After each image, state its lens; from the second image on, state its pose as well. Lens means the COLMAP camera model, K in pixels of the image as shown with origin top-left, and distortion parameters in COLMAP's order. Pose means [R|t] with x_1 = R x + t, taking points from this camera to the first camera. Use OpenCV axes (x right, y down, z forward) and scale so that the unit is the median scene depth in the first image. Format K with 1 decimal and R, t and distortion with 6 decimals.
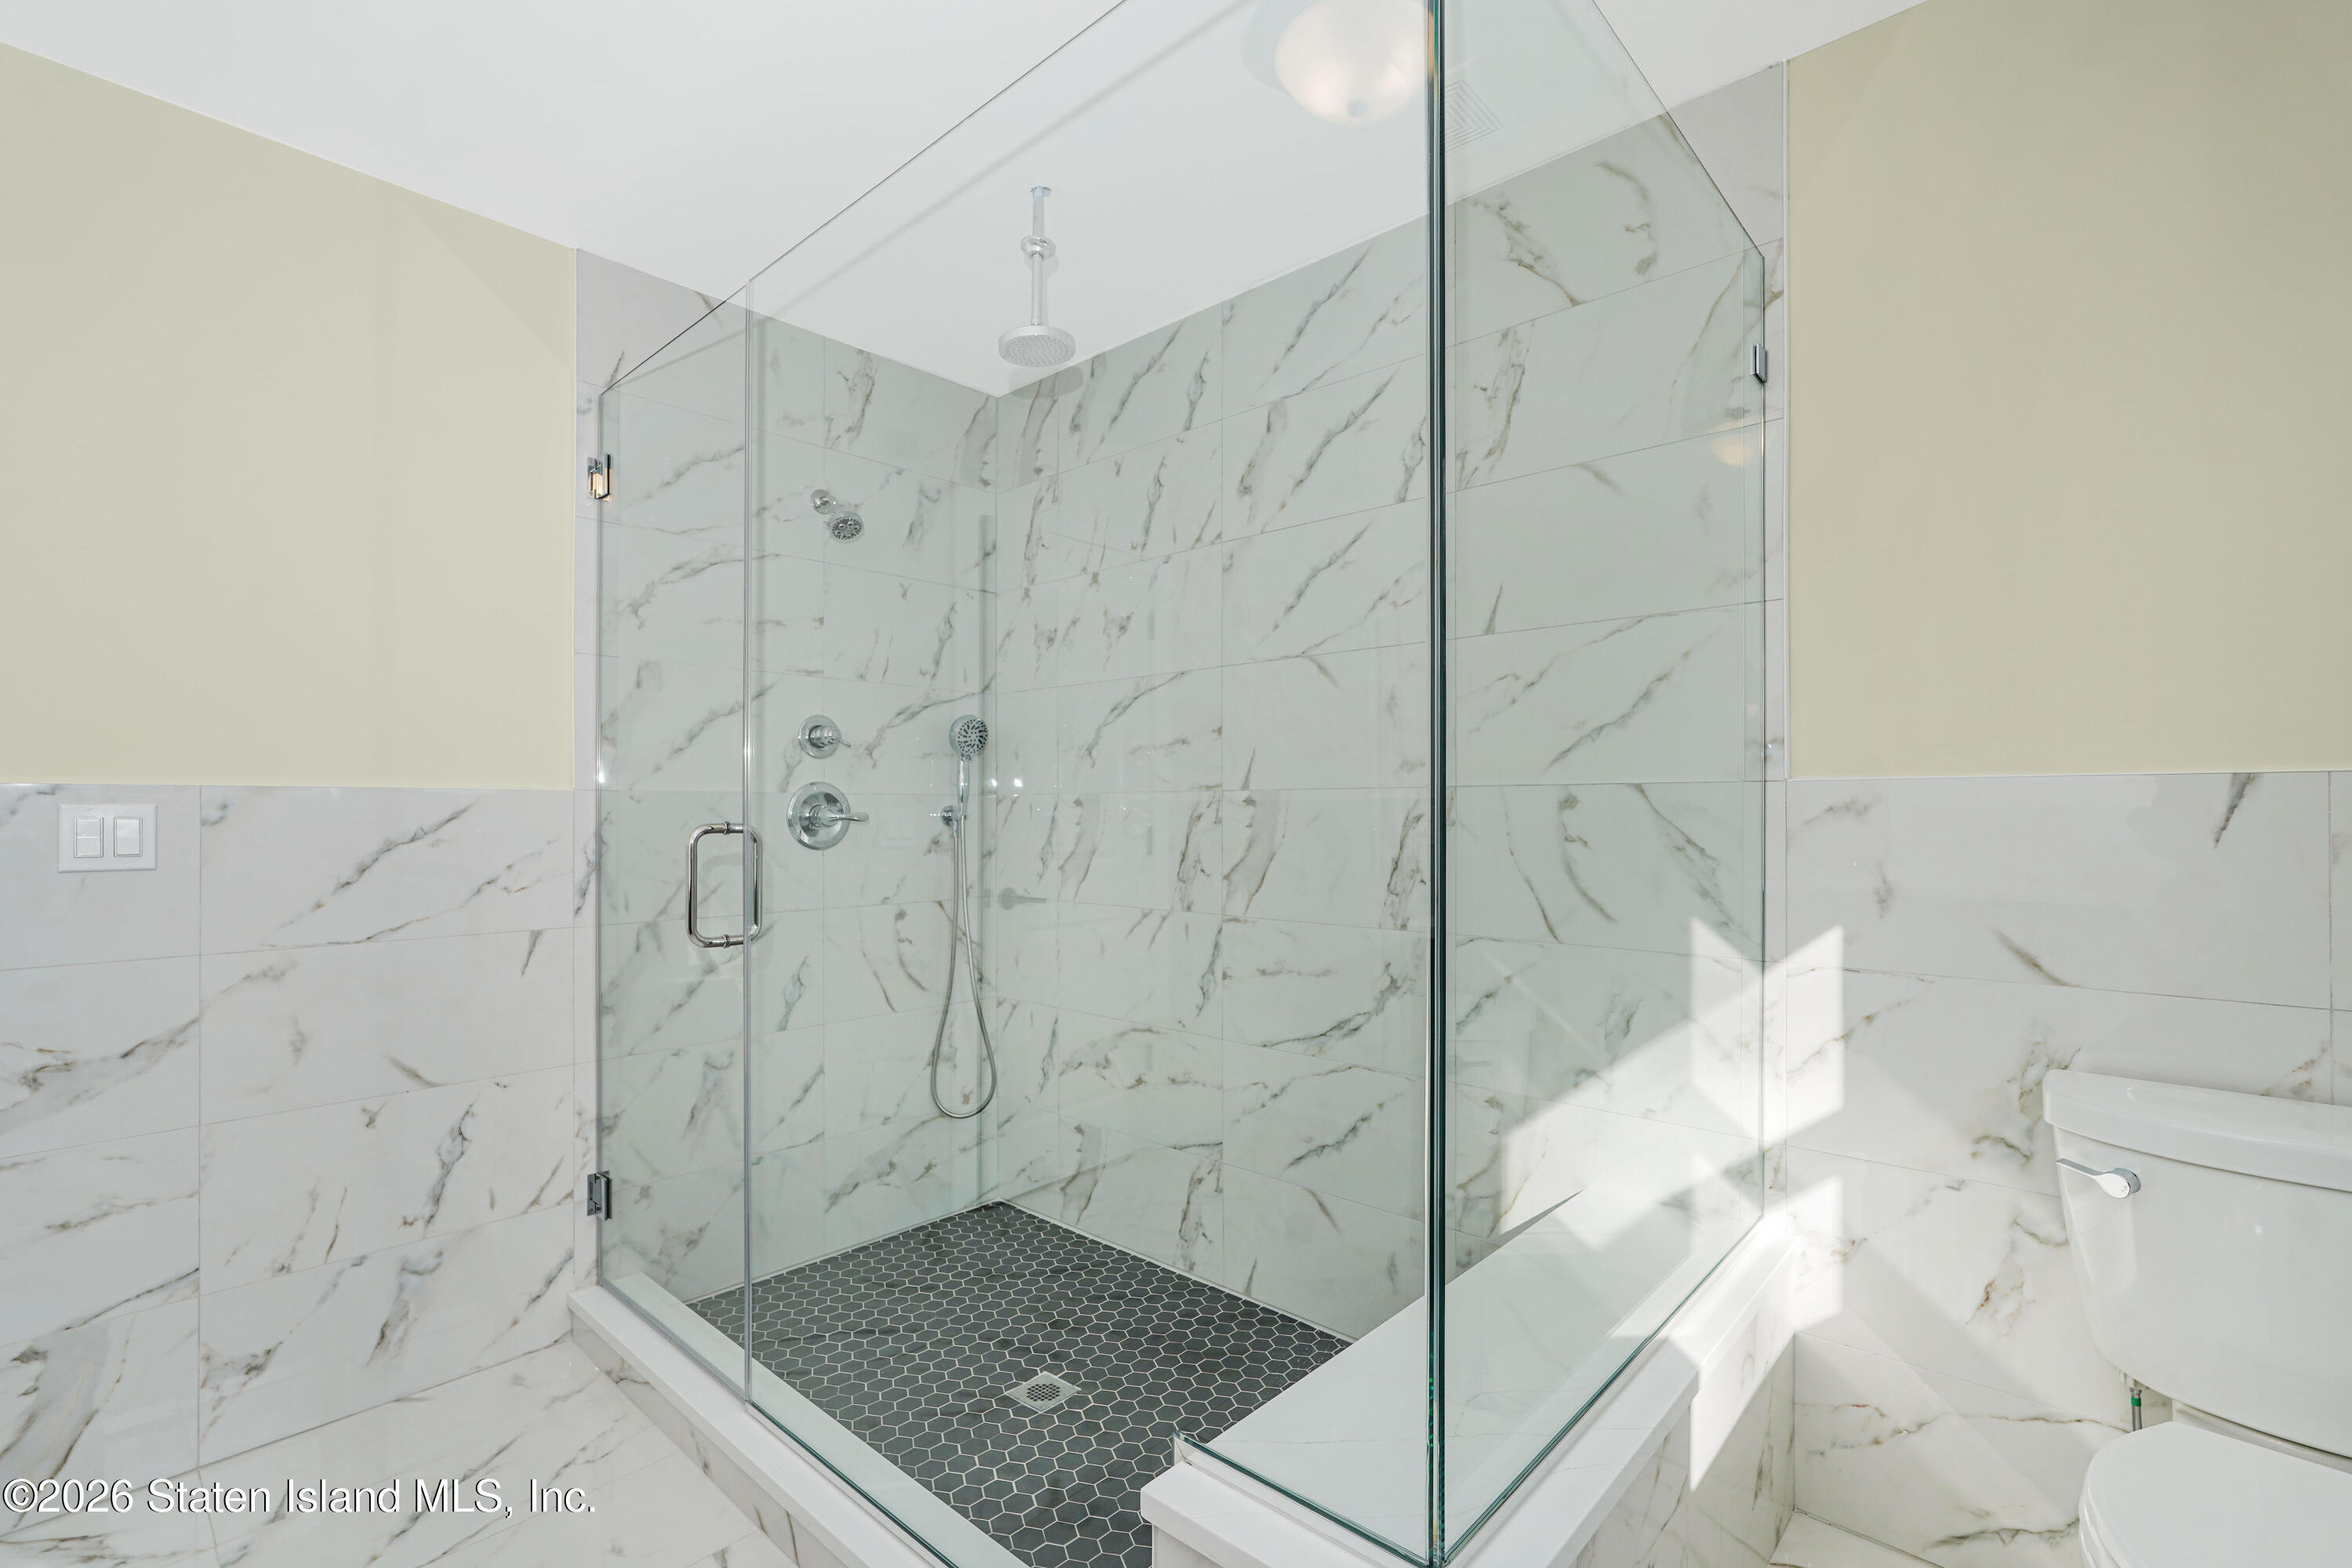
lens RADIAL K [[1046.5, 0, 1180.8], [0, 1046.5, 805.3], [0, 0, 1]] dist [-0.004249, 0.002462]
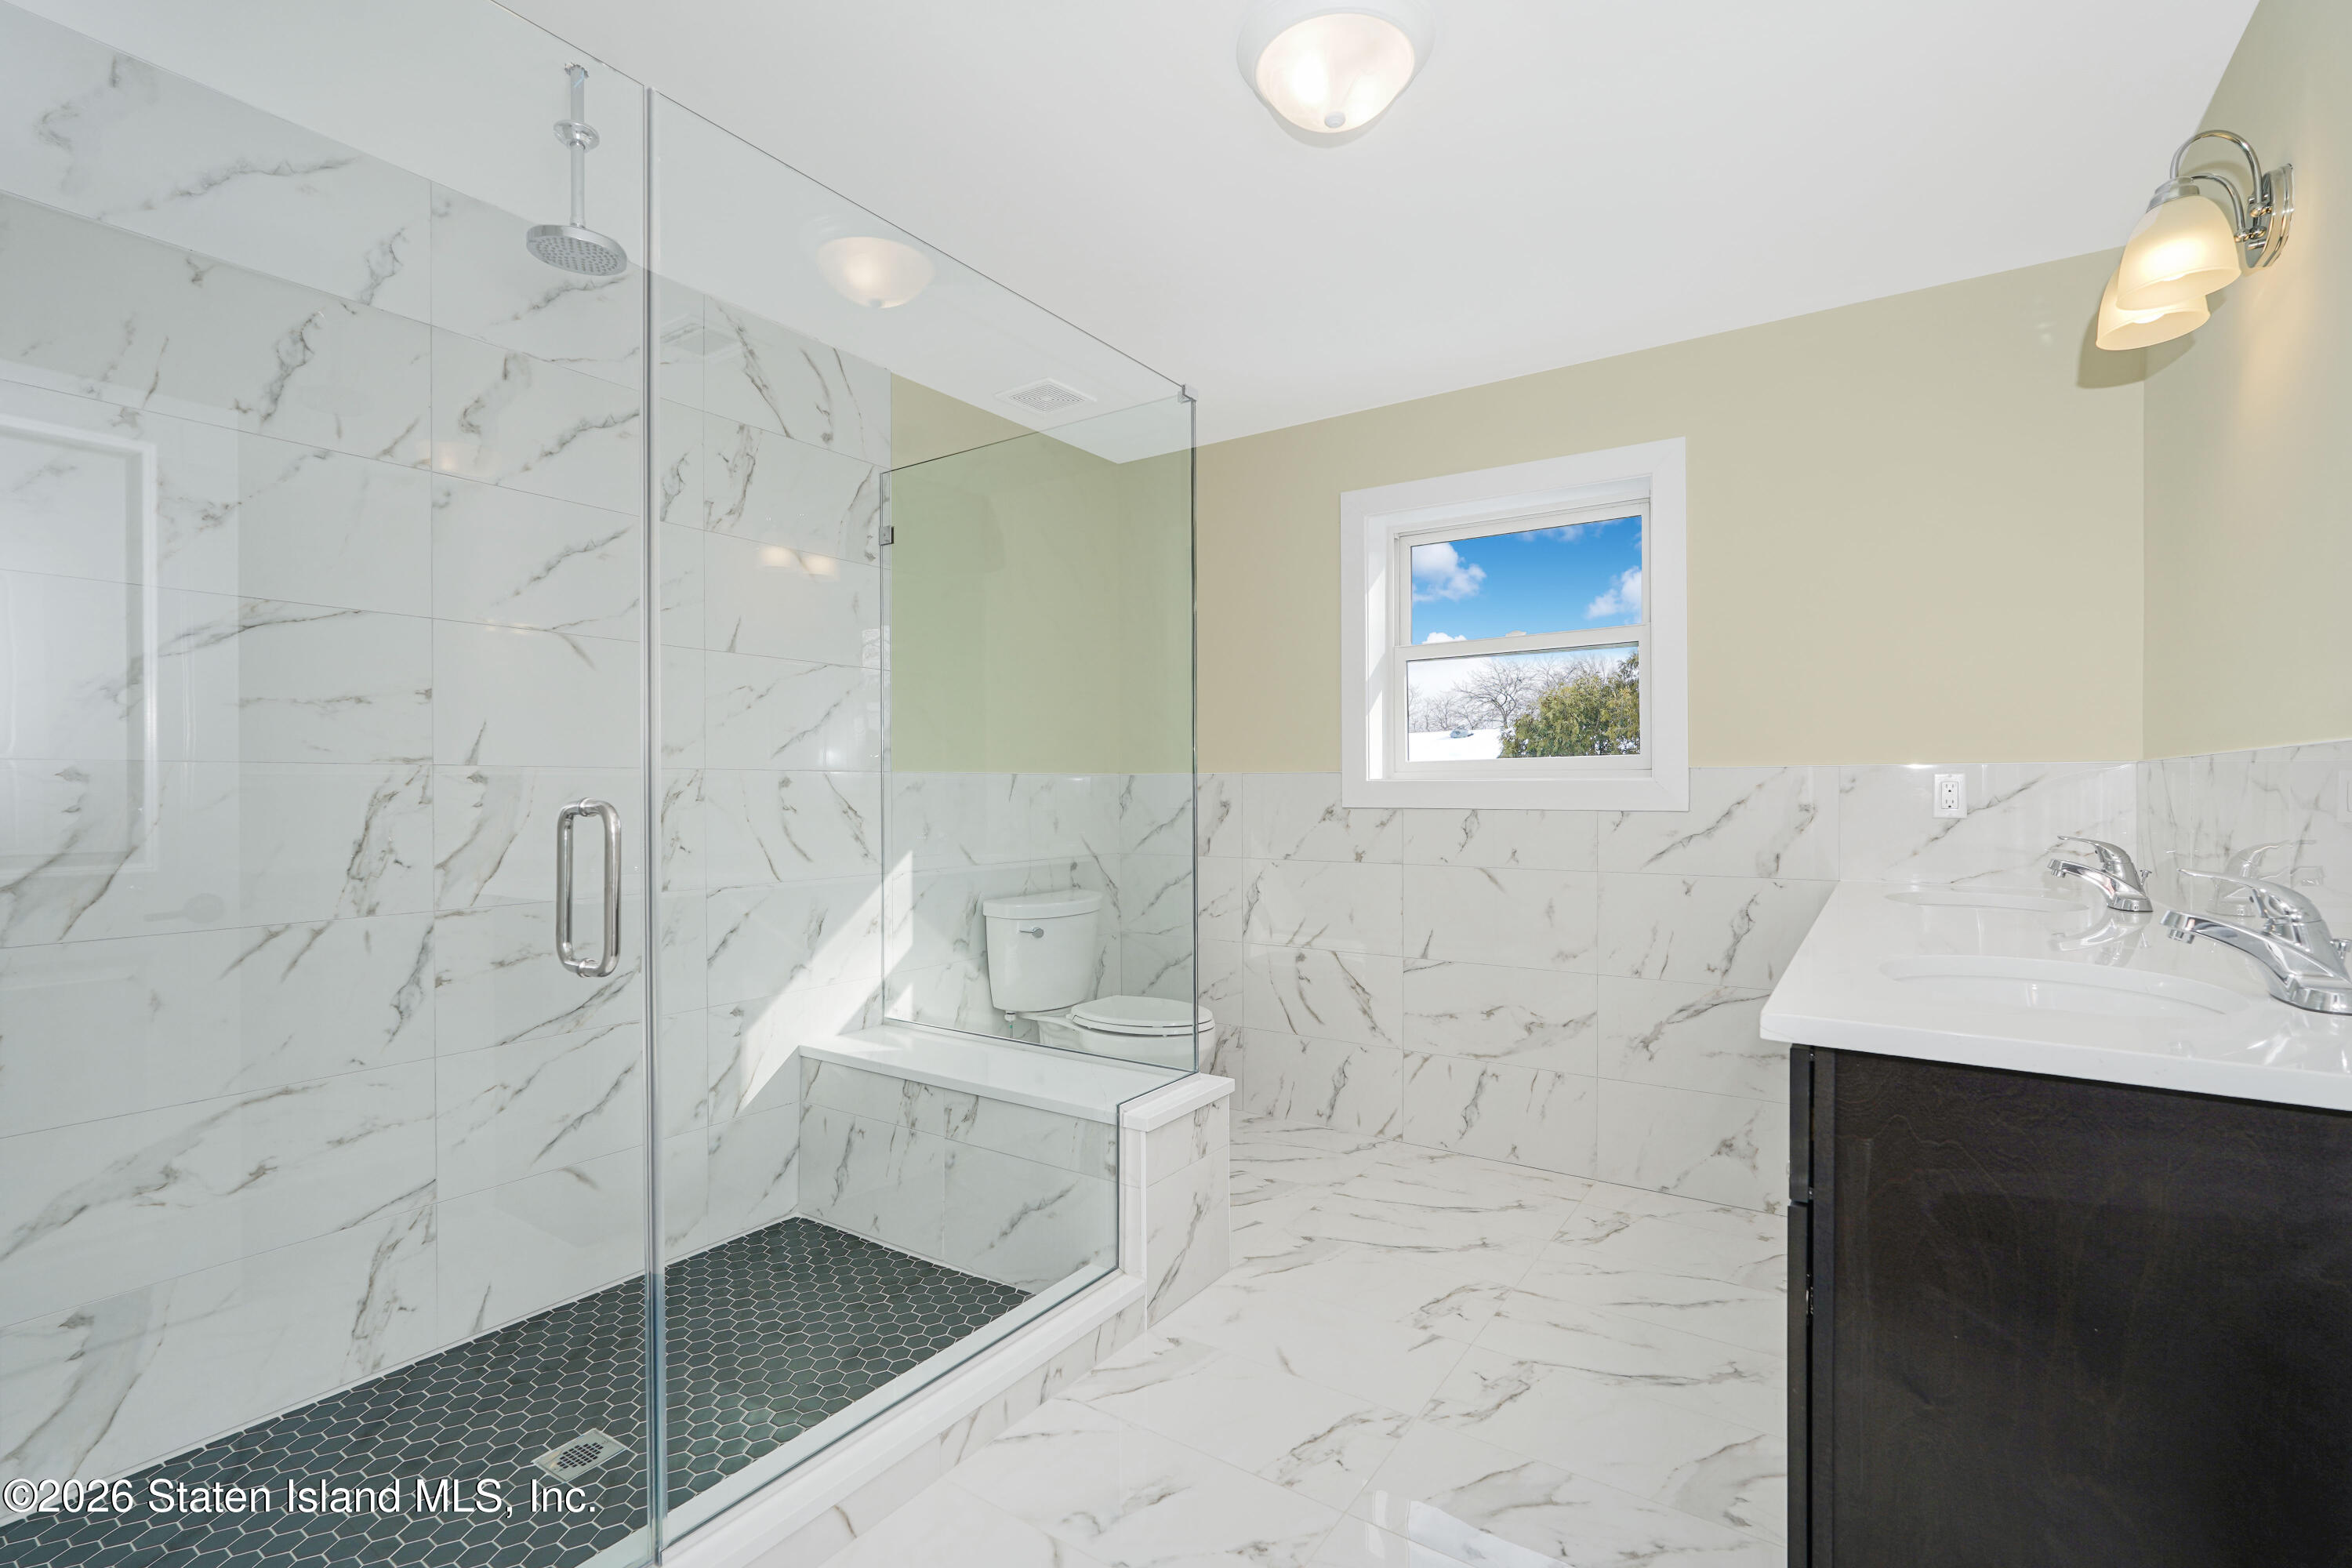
lens RADIAL K [[1046.5, 0, 1172.6], [0, 1046.5, 781.4], [0, 0, 1]] dist [-0.004249, 0.002462]
pose [[-0.120890, 0.010290, 0.992613, -0.912184], [-0.000171, 0.999946, -0.010387, 0.008630], [-0.992666, -0.001425, -0.120882, 0.531301]]
